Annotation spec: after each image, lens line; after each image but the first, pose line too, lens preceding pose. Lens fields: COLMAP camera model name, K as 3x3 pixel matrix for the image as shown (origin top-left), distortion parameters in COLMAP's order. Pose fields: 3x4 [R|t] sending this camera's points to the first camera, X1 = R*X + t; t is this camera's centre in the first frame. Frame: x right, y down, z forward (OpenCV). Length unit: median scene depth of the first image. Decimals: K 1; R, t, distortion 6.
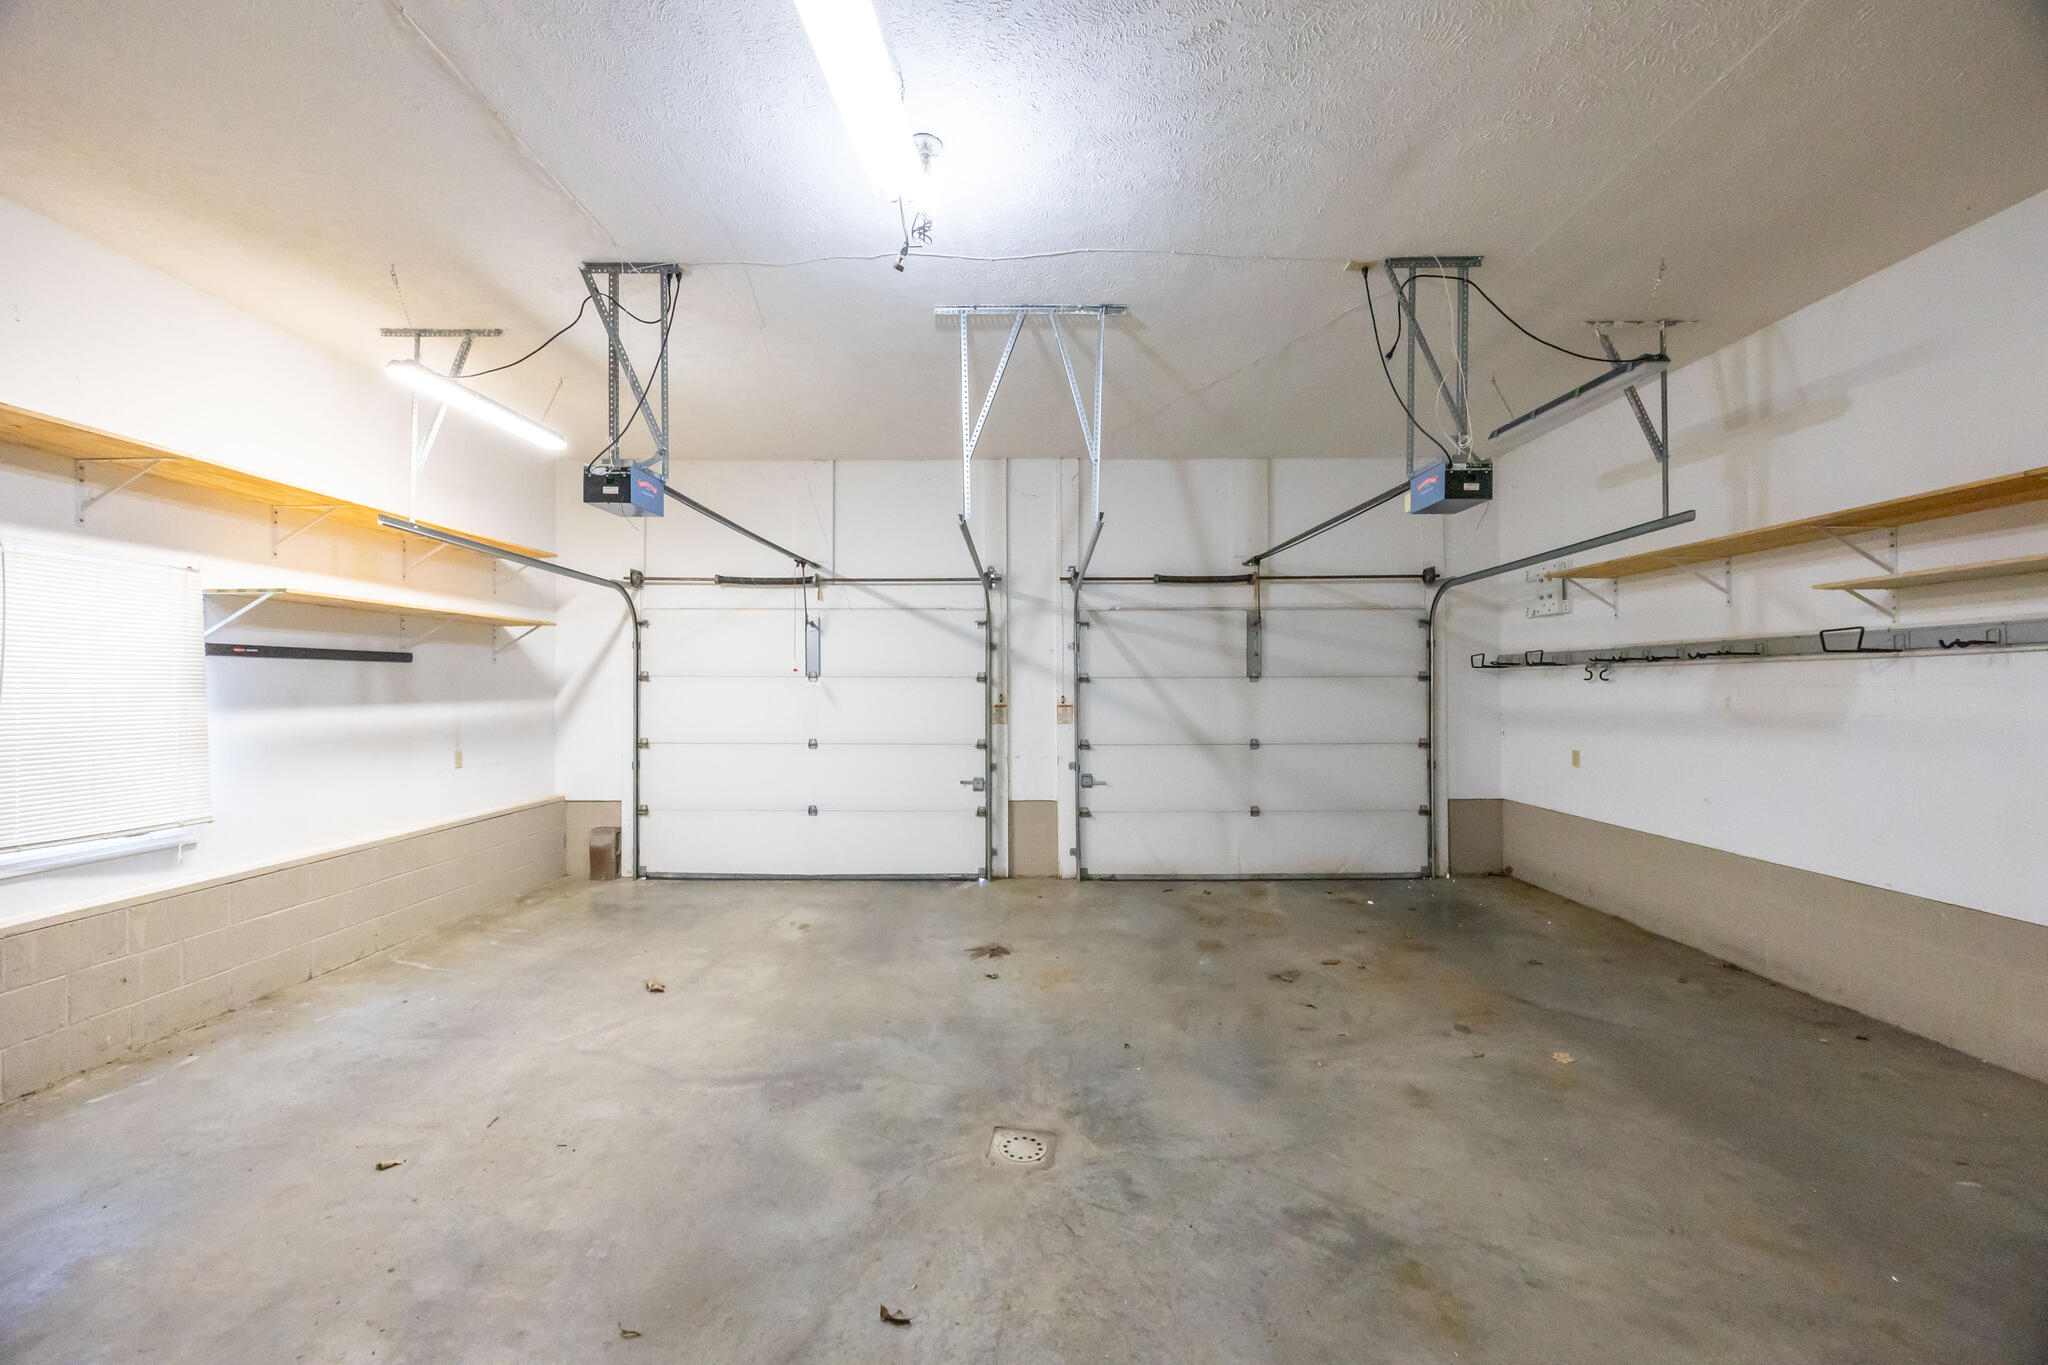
lens RADIAL K [[788.7, 0, 1018.5], [0, 788.7, 685.7], [0, 0, 1]] dist [0.002414, 0.000171]
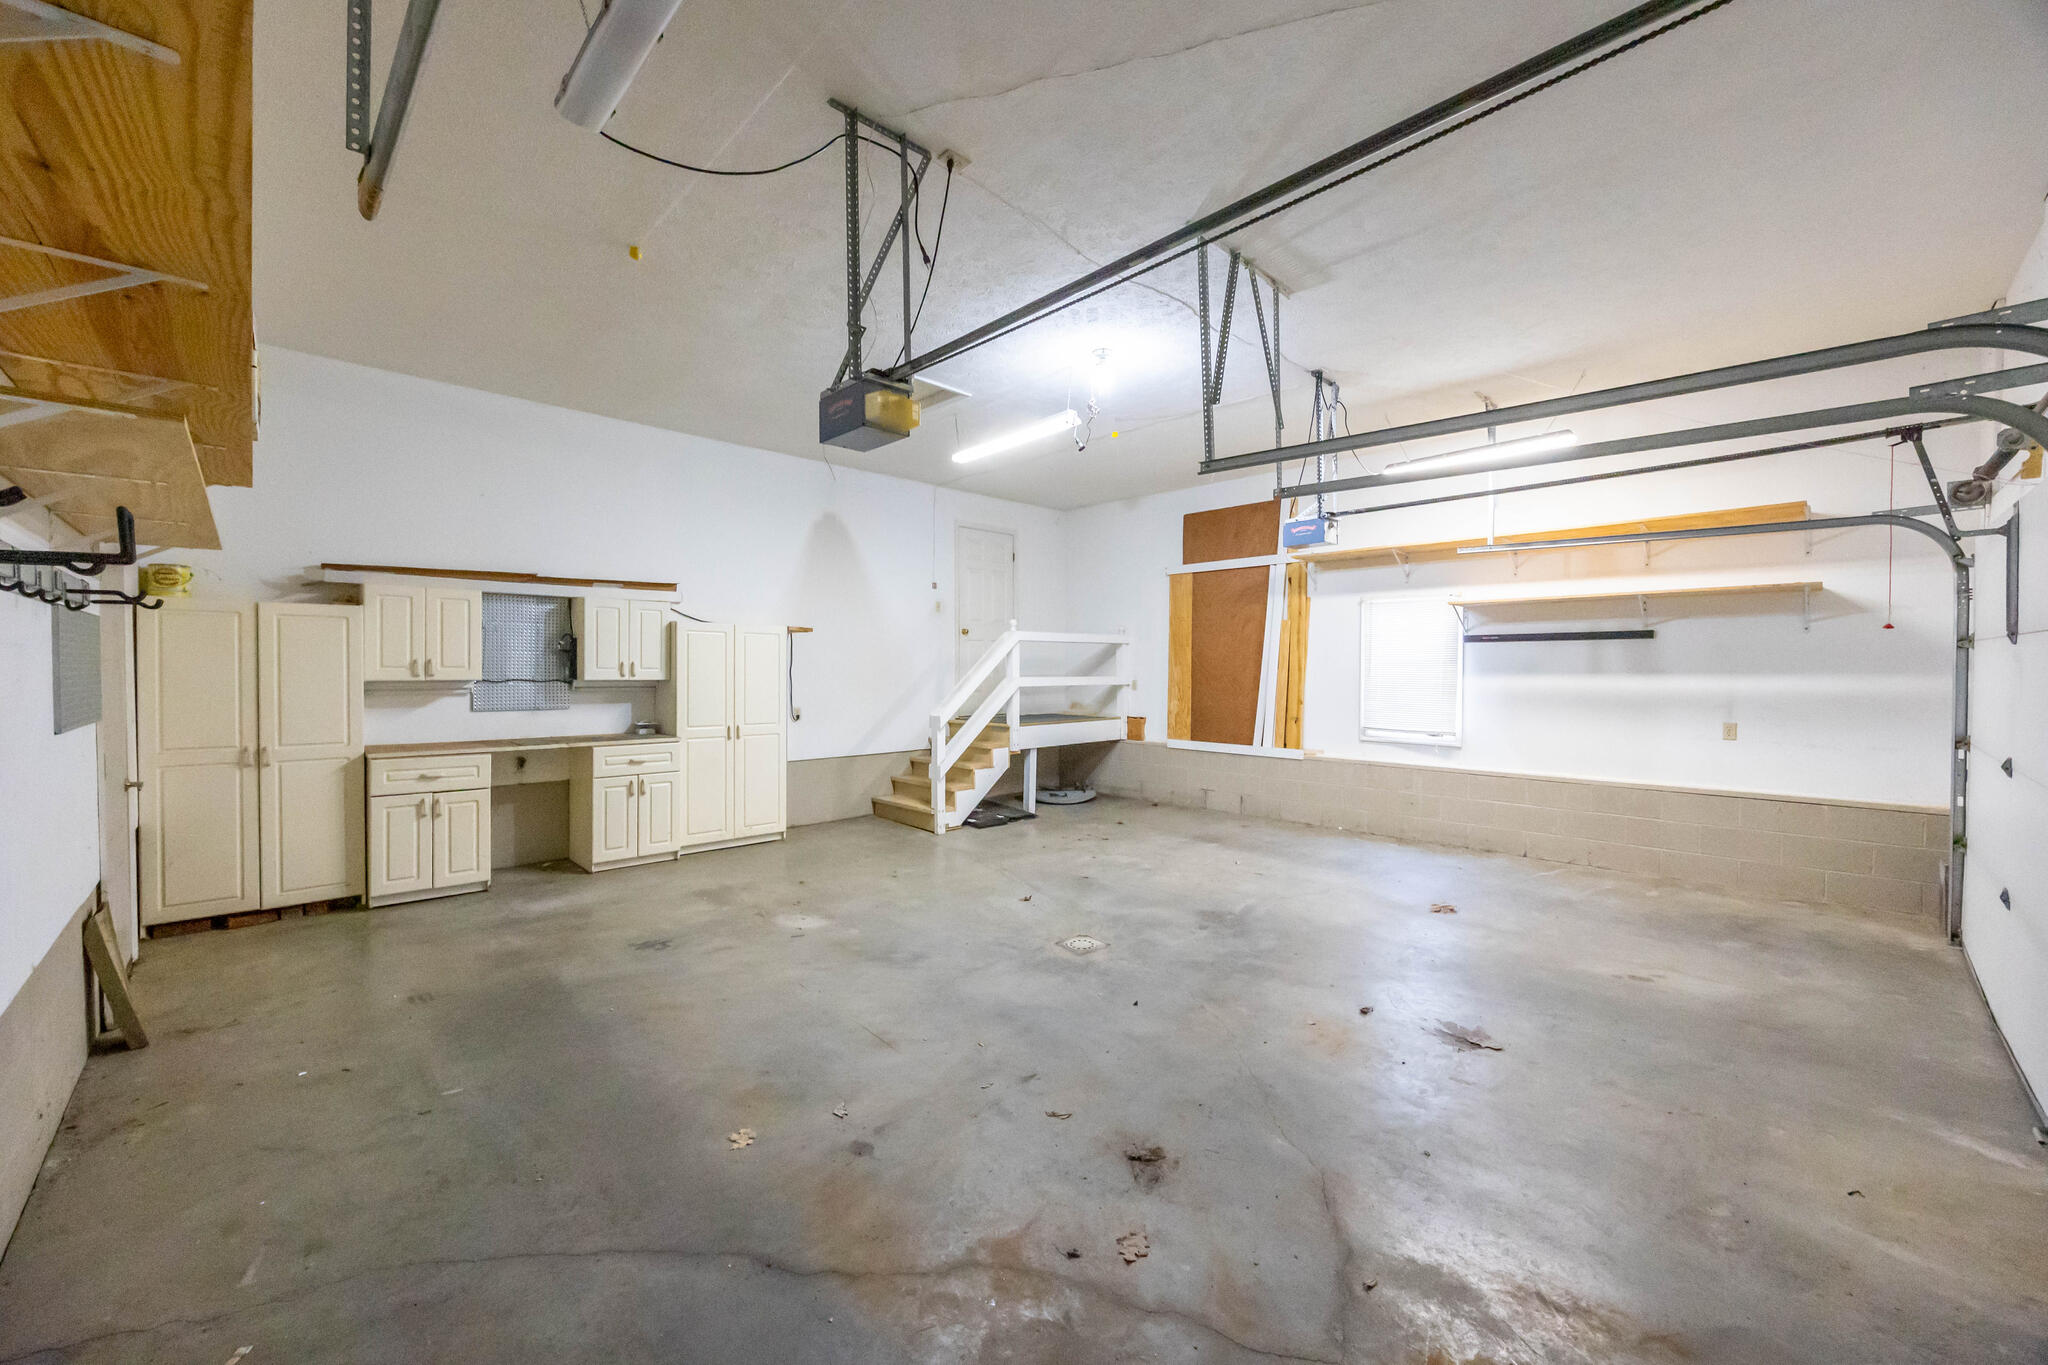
lens RADIAL K [[788.7, 0, 1018.5], [0, 788.7, 685.7], [0, 0, 1]] dist [0.002414, 0.000171]
pose [[-0.709452, 0.018253, -0.704518, 1.047247], [0.000739, 0.999683, 0.025155, 0.014807], [0.704754, 0.017326, -0.709240, 1.751329]]
